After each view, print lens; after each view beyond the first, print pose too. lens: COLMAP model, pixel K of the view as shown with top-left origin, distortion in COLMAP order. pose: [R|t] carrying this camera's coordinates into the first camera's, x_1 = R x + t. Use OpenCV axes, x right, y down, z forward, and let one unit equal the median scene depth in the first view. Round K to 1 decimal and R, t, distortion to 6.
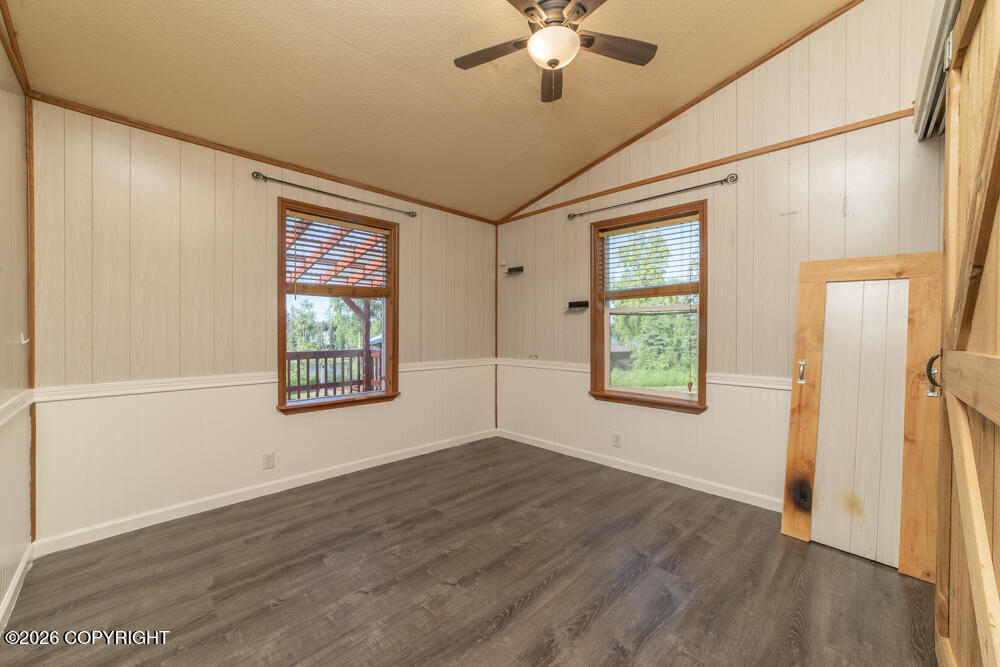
lens RADIAL K [[382.5, 0, 500.4], [0, 382.5, 332.1], [0, 0, 1]] dist [-0.000048, -0.000031]
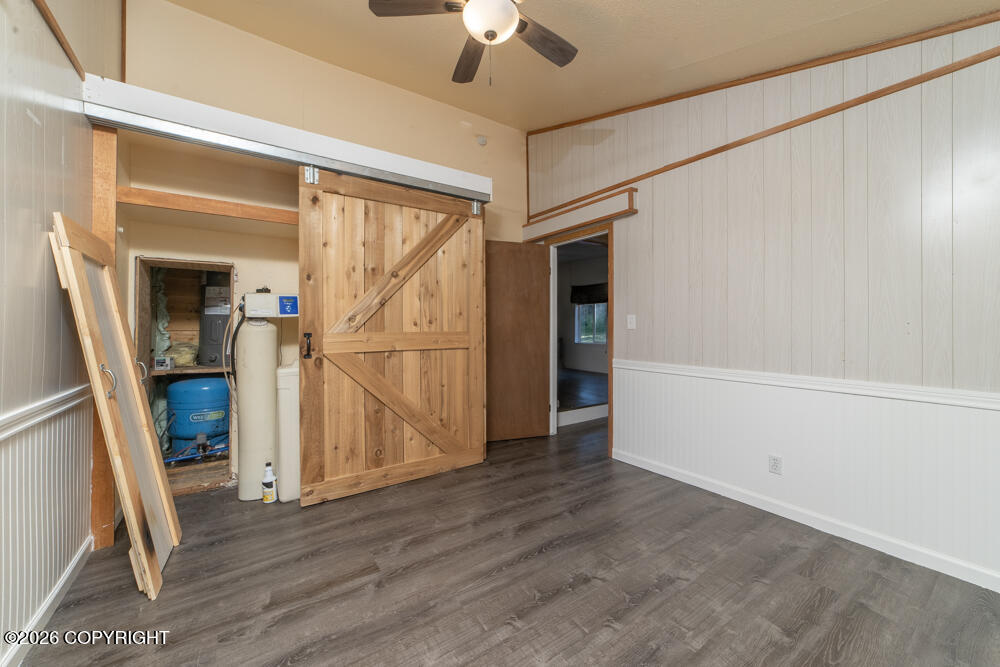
lens RADIAL K [[382.5, 0, 499.5], [0, 382.5, 328.3], [0, 0, 1]] dist [-0.000048, -0.000031]
pose [[-0.982574, -0.005716, 0.185786, -0.058571], [-0.003868, 0.999939, 0.010310, -0.004712], [-0.185834, 0.009412, -0.982536, 1.965043]]
